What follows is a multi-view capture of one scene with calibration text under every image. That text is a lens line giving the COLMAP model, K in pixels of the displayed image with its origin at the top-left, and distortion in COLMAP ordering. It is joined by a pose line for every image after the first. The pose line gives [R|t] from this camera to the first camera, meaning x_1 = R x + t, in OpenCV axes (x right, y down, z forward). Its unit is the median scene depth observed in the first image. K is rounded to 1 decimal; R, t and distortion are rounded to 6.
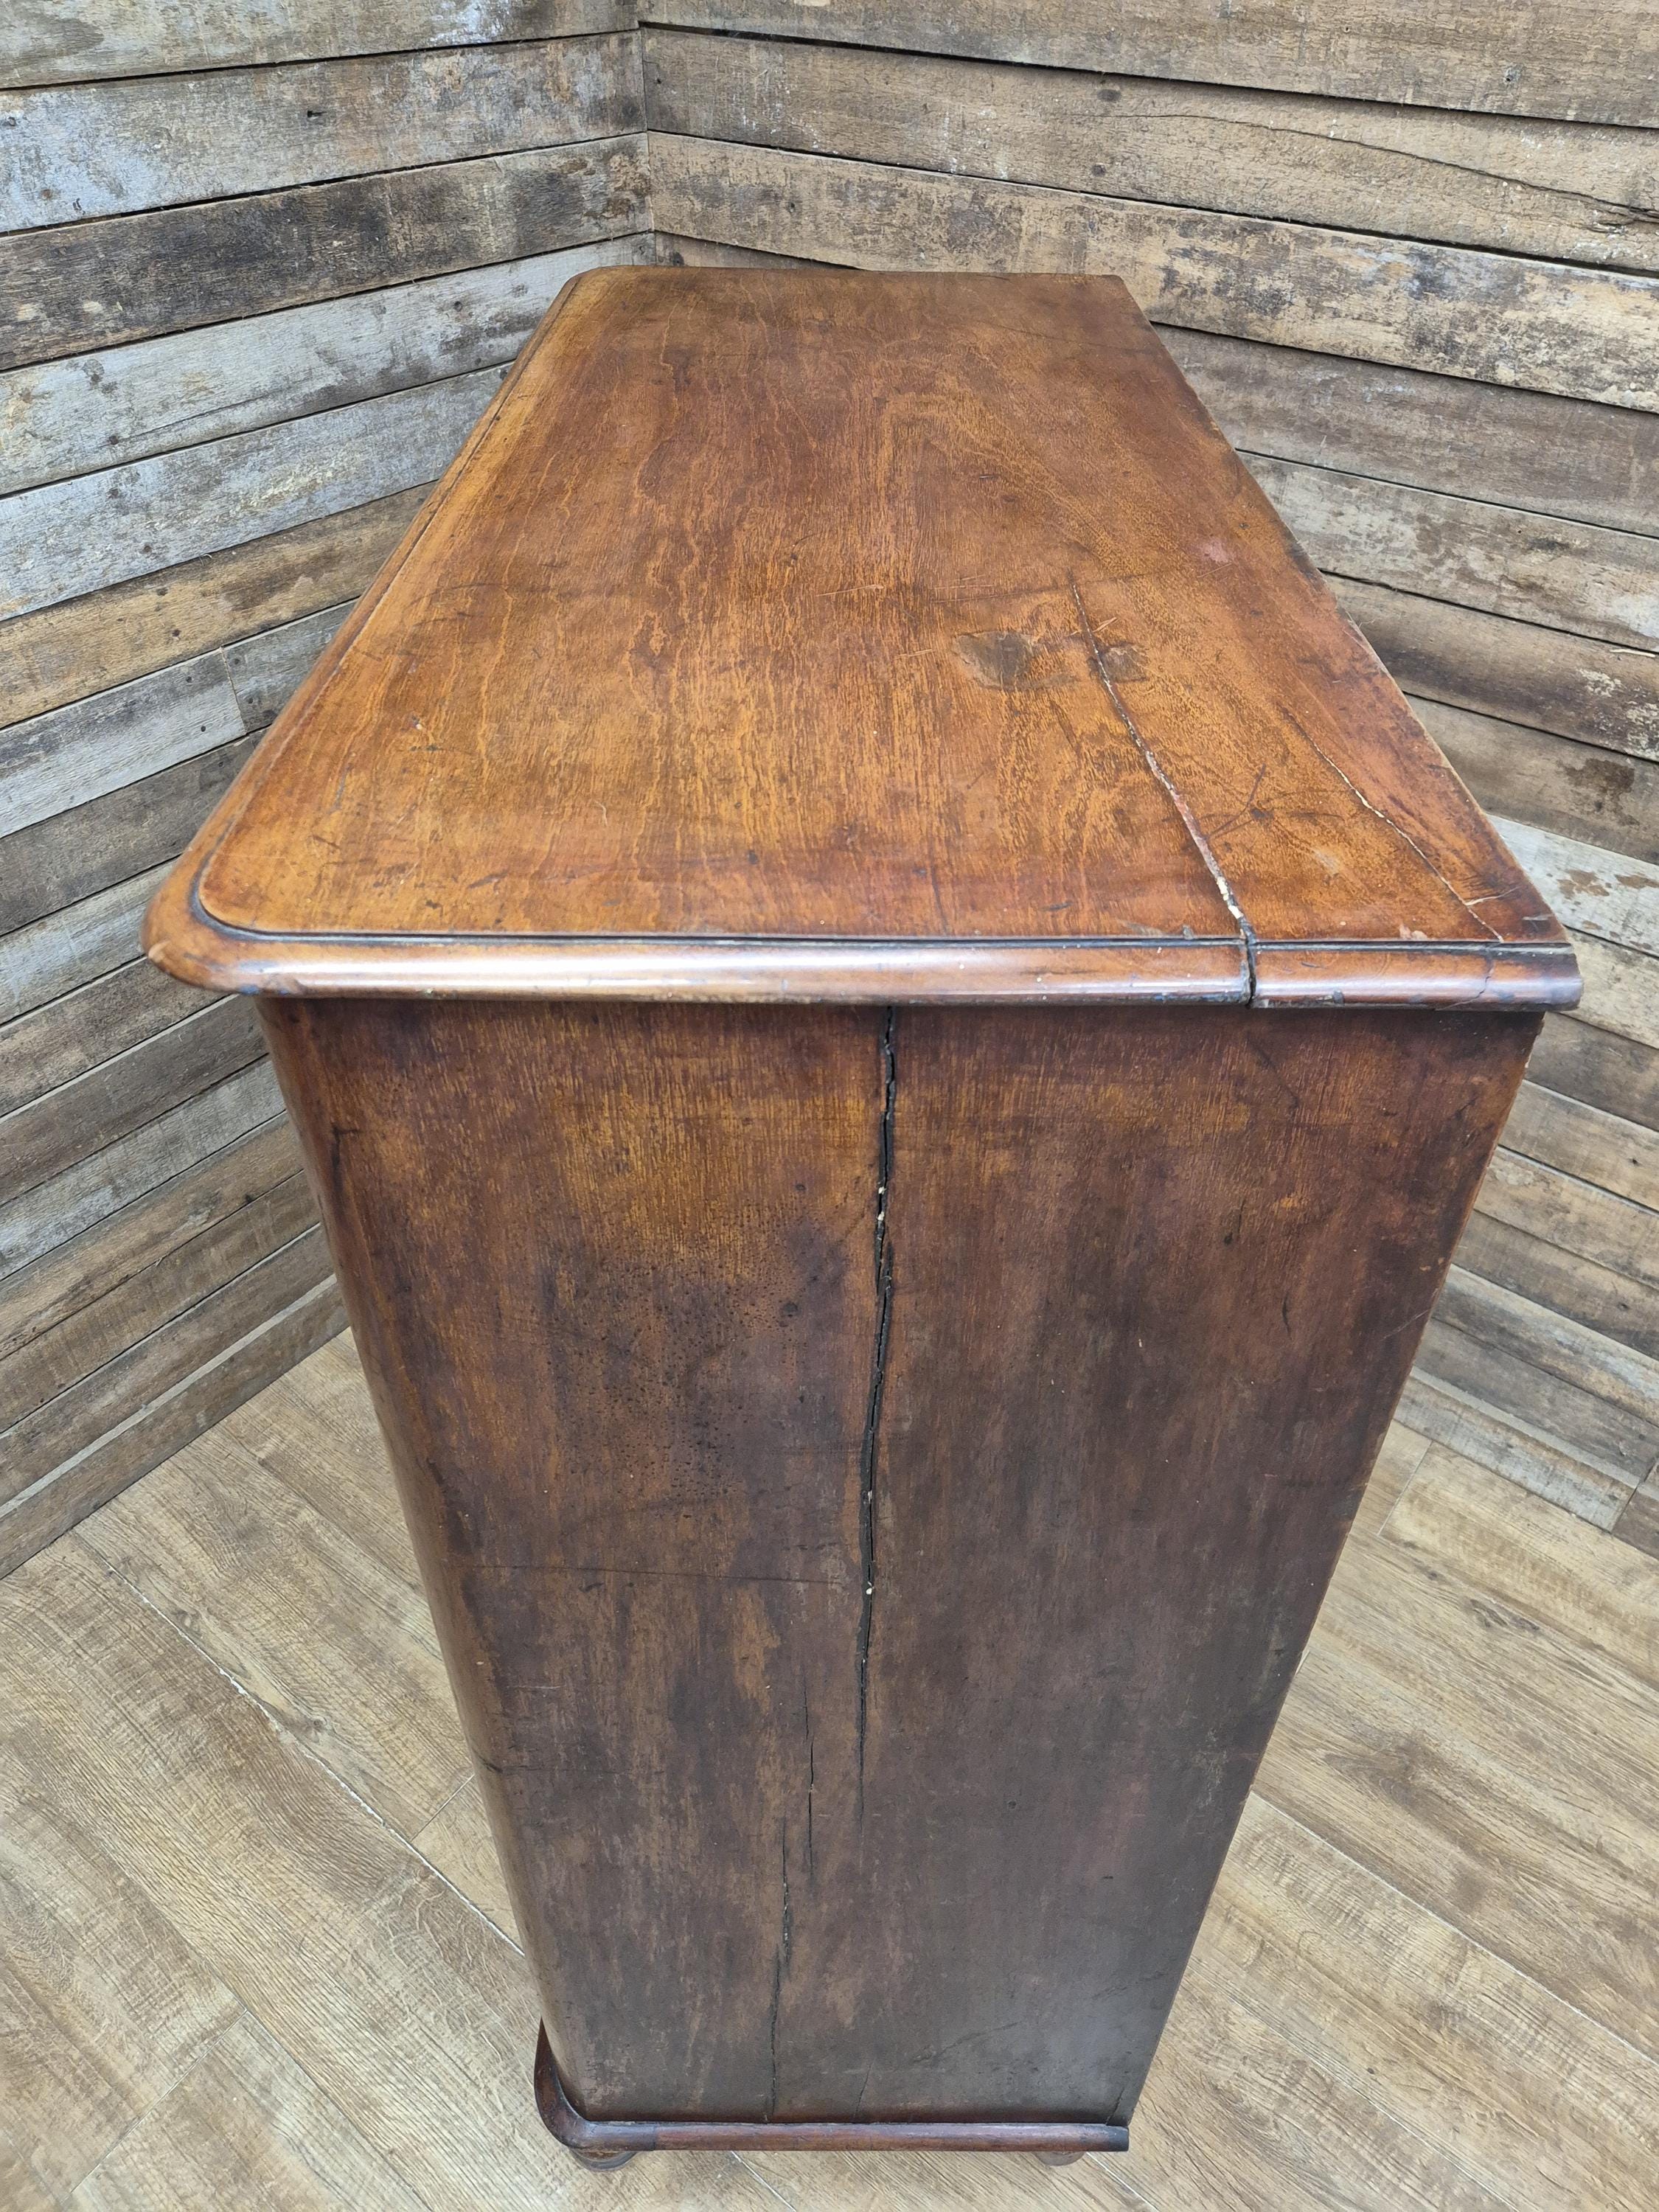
lens RADIAL K [[1522.3, 0, 851.4], [0, 1522.3, 1104.0], [0, 0, 1]] dist [0.075277, -0.063049]
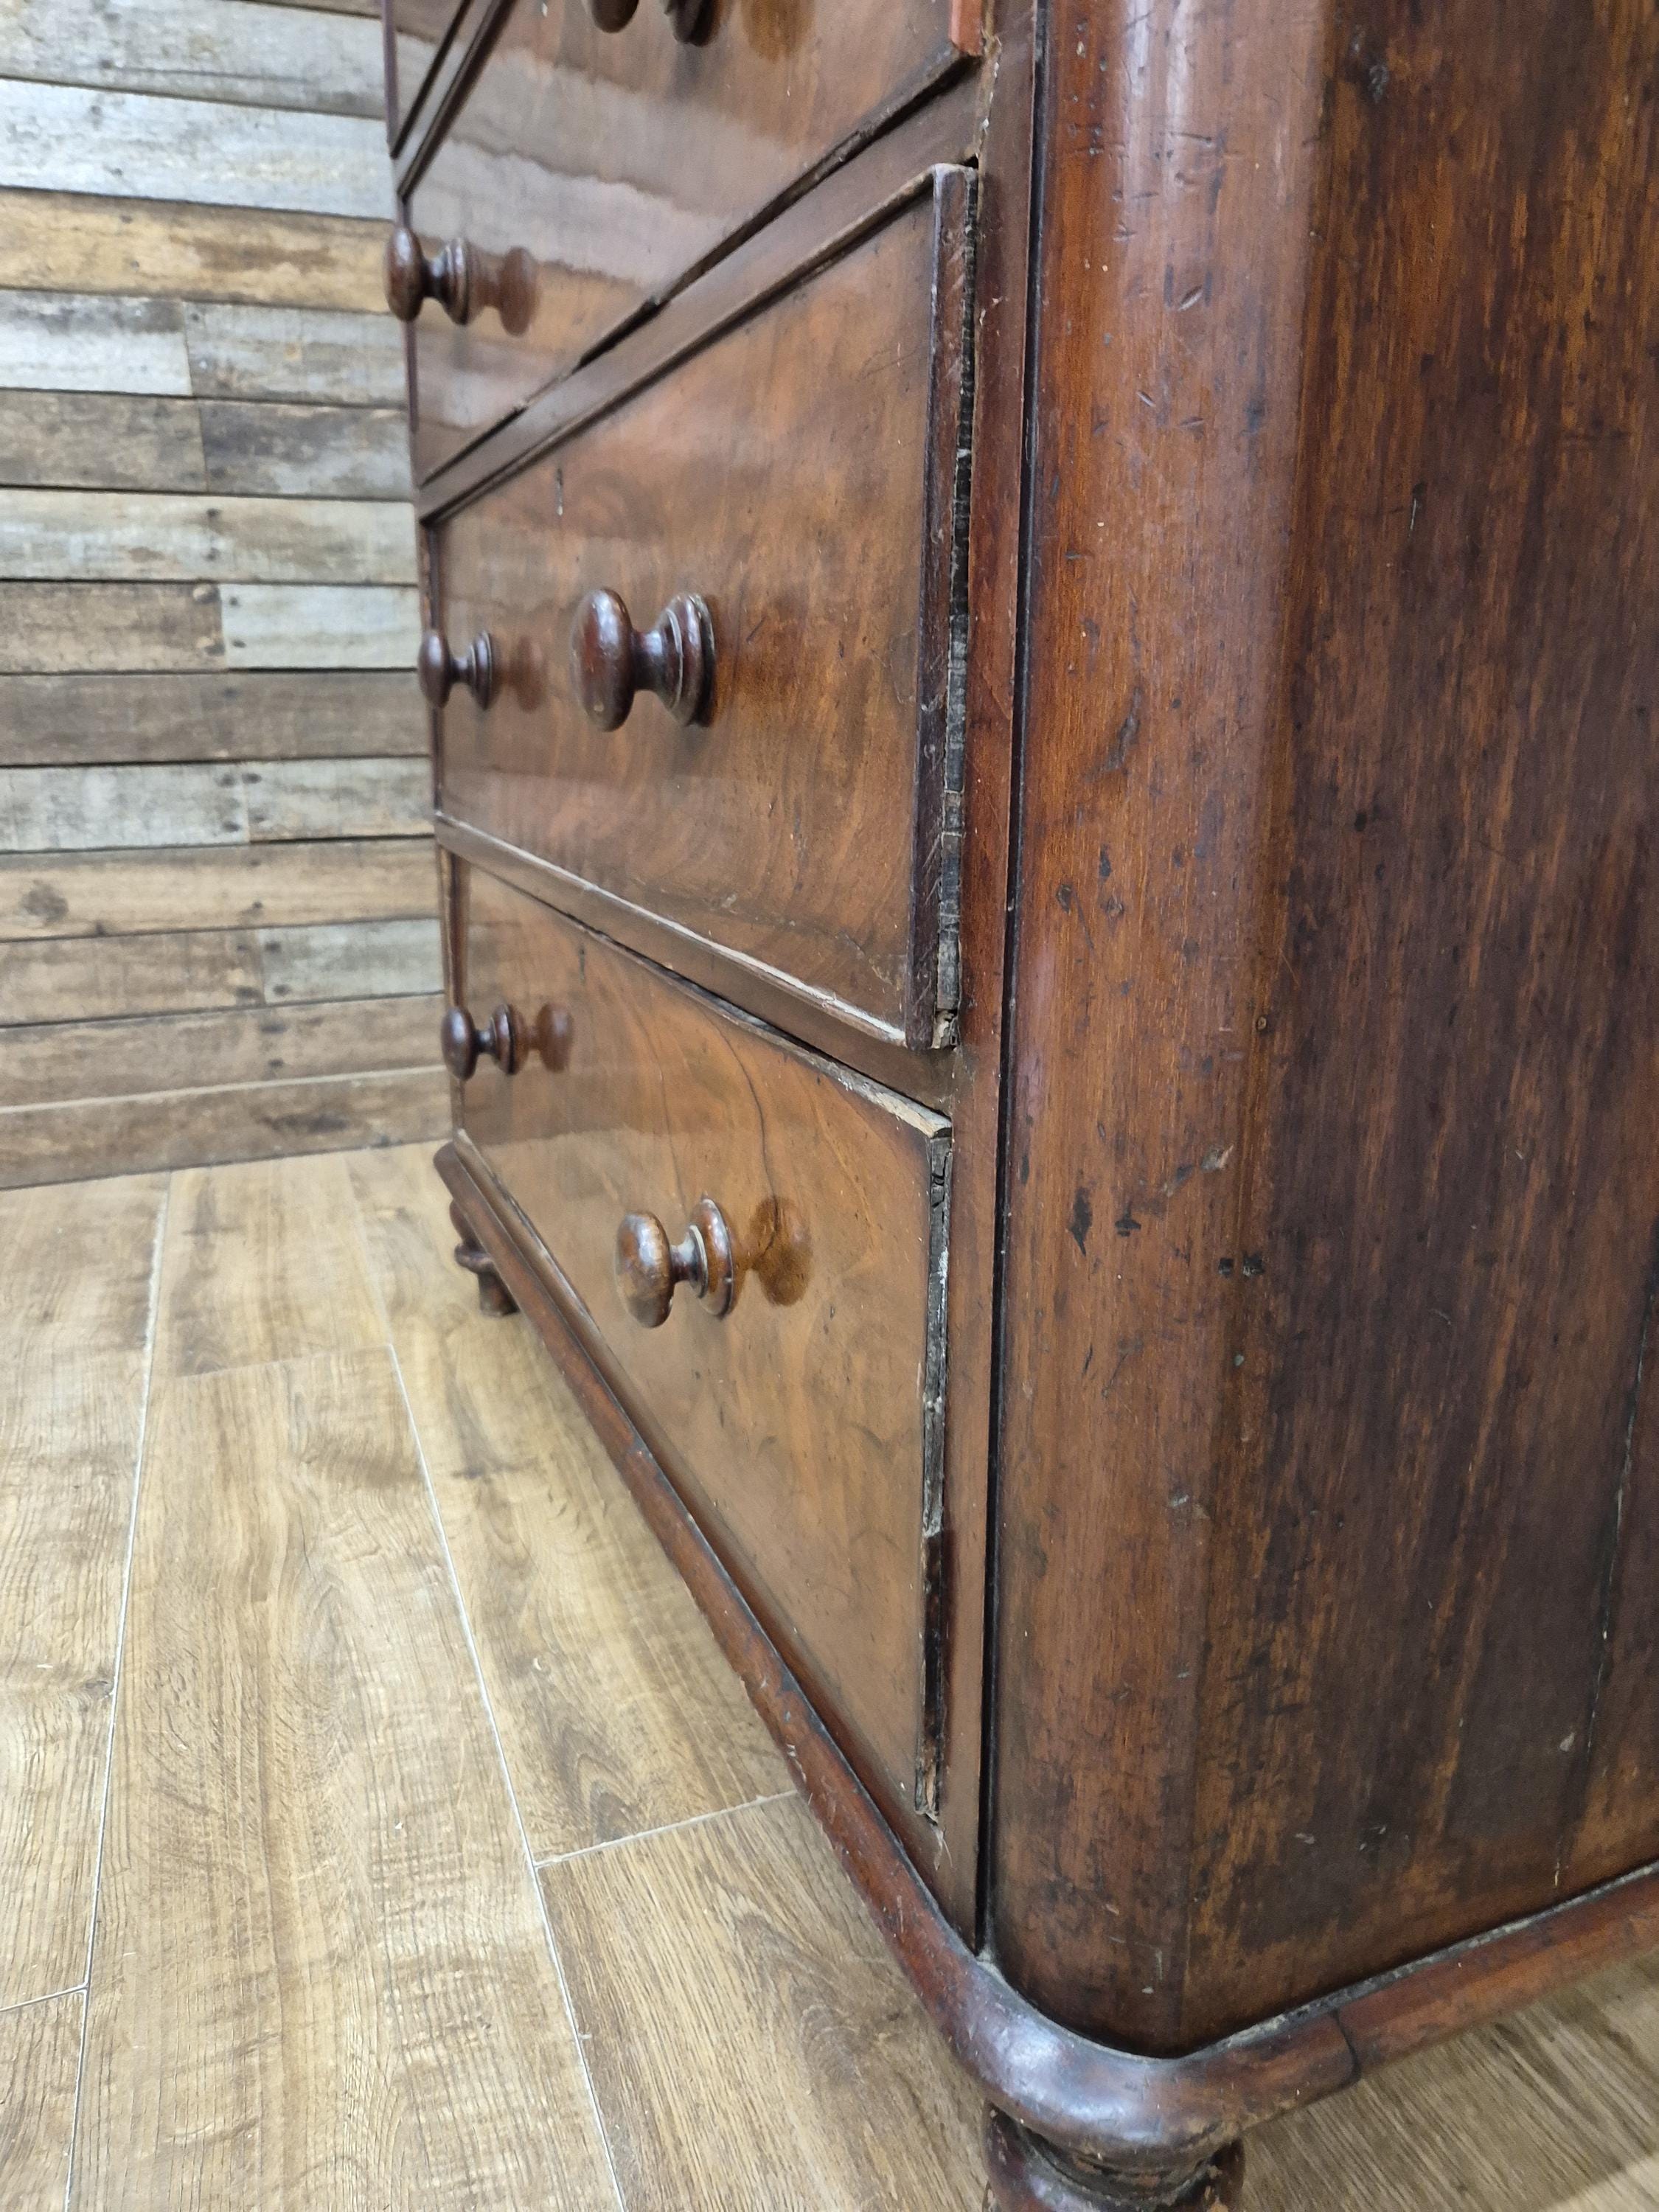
lens RADIAL K [[1522.3, 0, 811.2], [0, 1522.3, 1067.7], [0, 0, 1]] dist [0.075277, -0.063049]
pose [[0.849043, 0.112053, -0.516305, 0.578095], [-0.327394, 0.878586, -0.347708, 0.404041], [0.414656, 0.464254, 0.782642, 0.637210]]
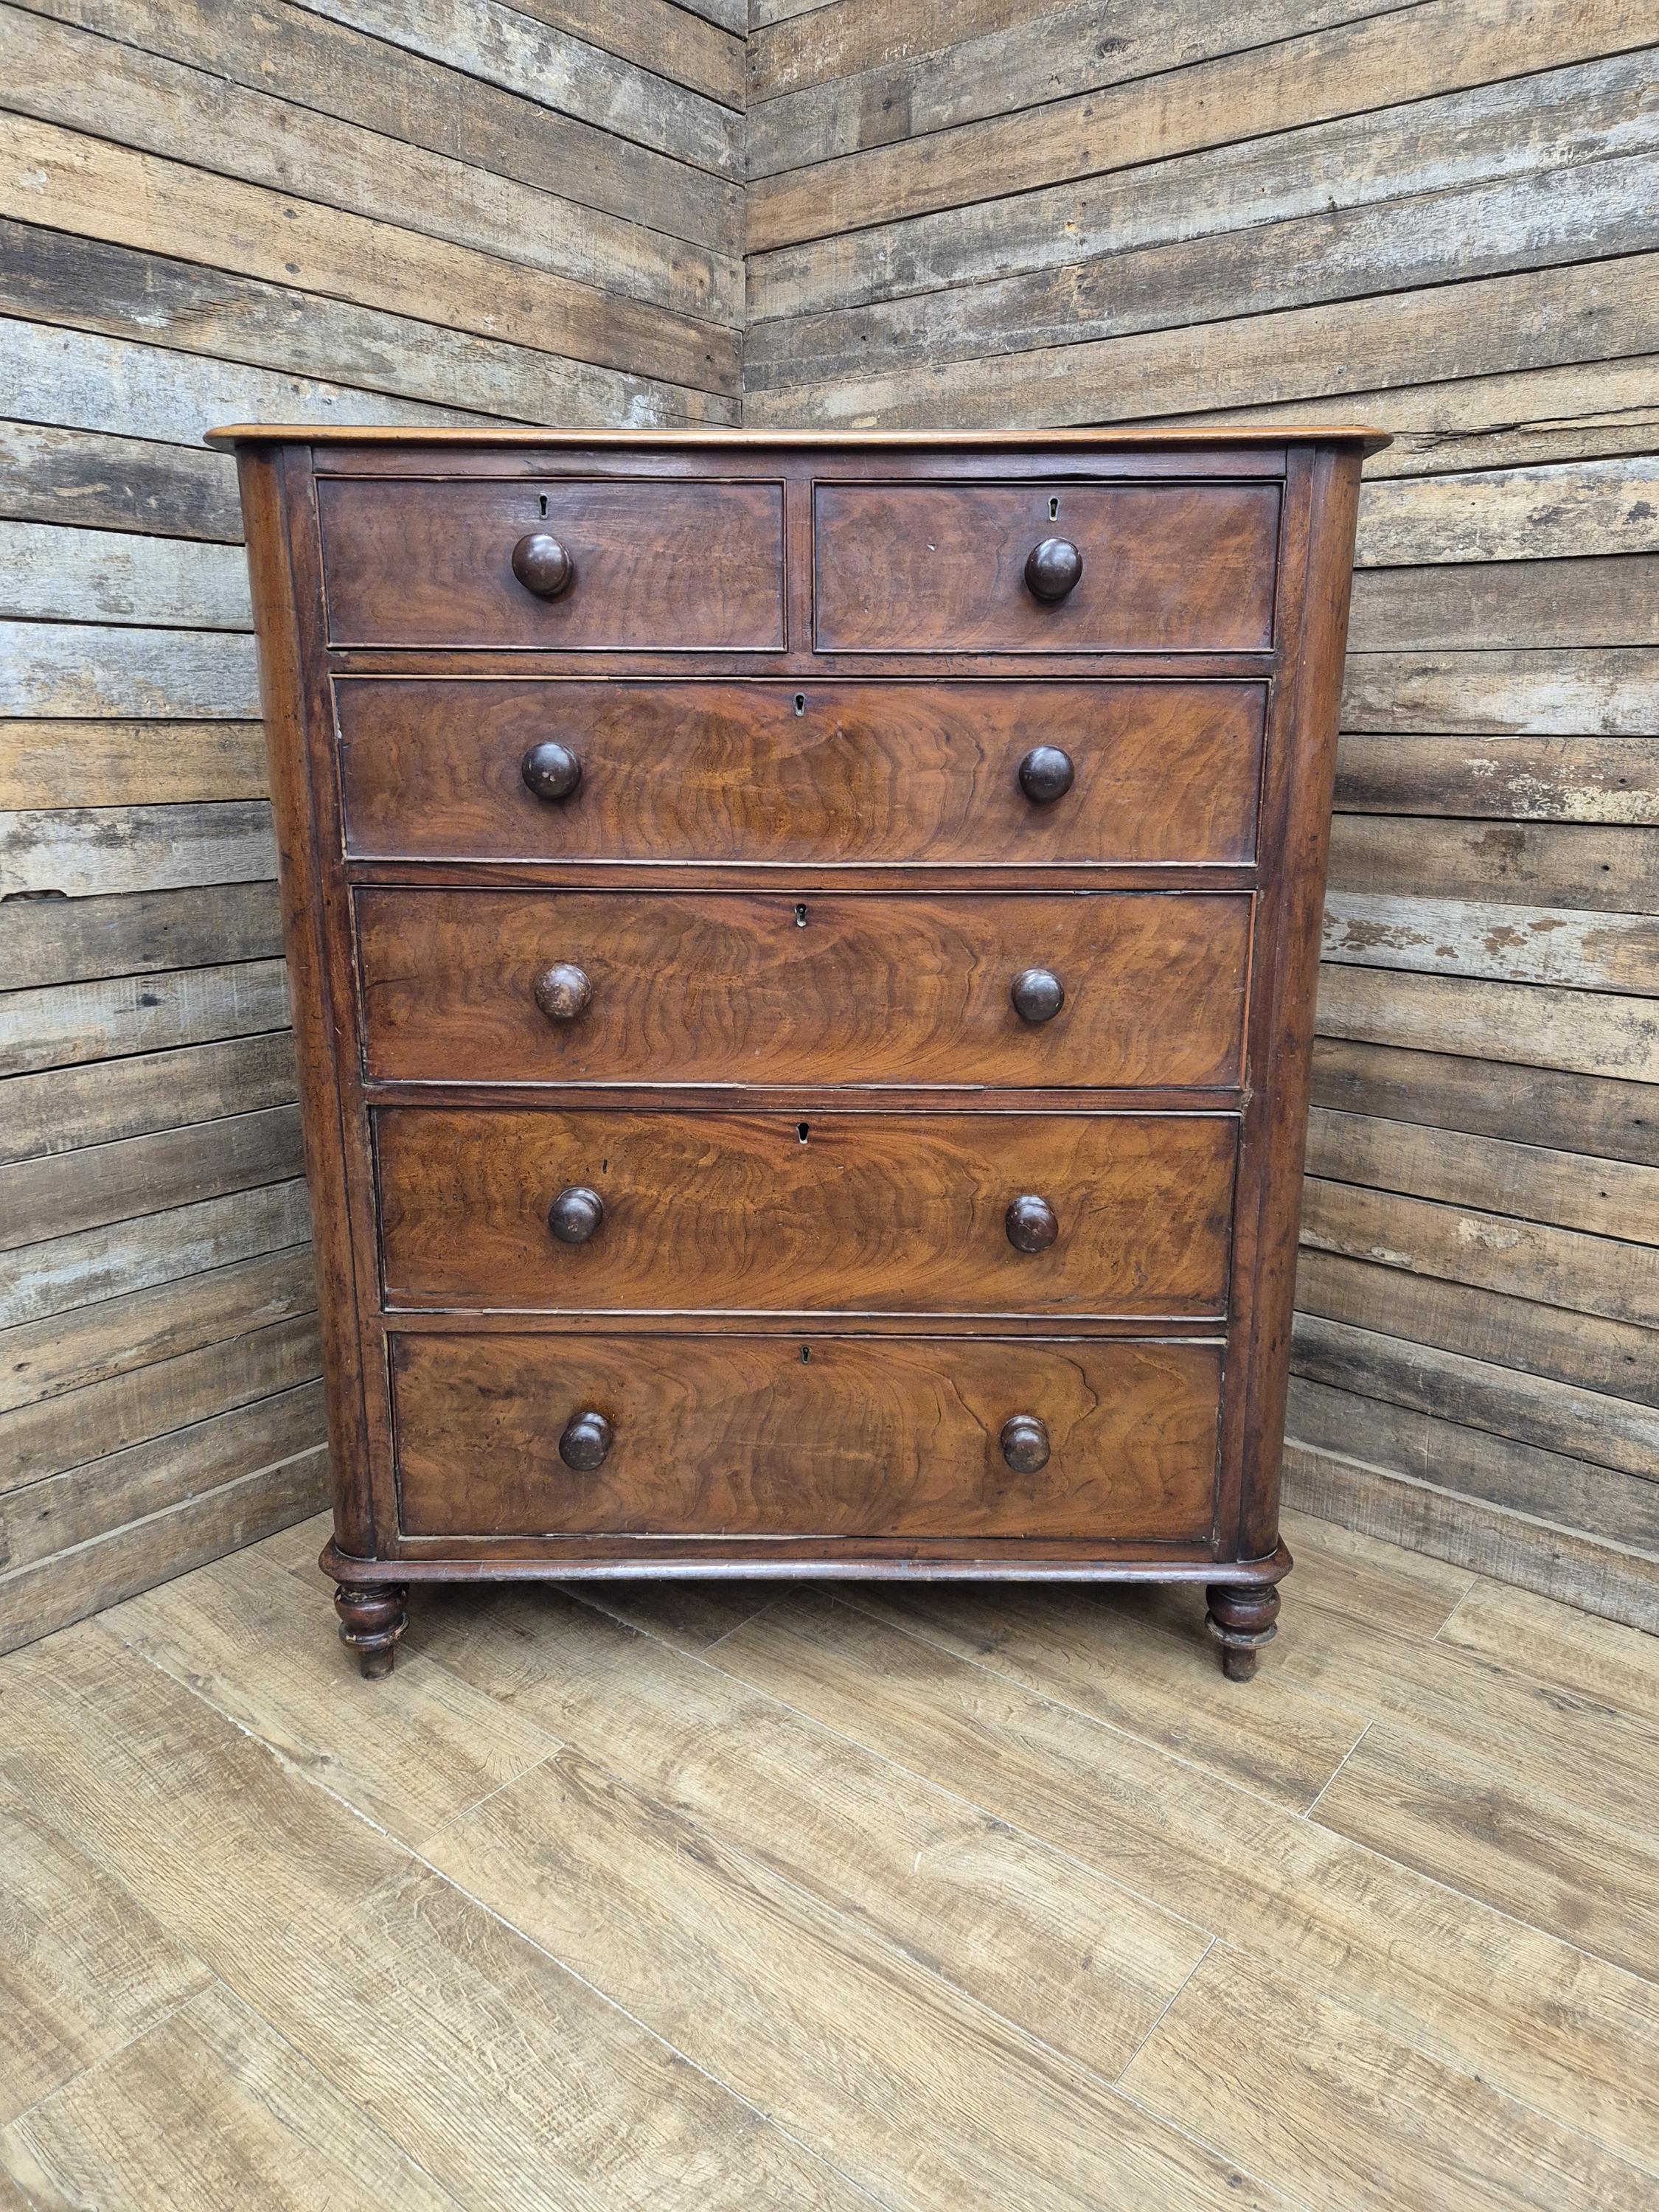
lens RADIAL K [[1522.3, 0, 842.5], [0, 1522.3, 1099.3], [0, 0, 1]] dist [0.075277, -0.063049]
pose [[0.999792, 0.006783, -0.019222, -0.014343], [-0.014451, 0.900943, -0.433697, 0.505154], [0.014376, 0.433884, 0.900854, -0.027529]]
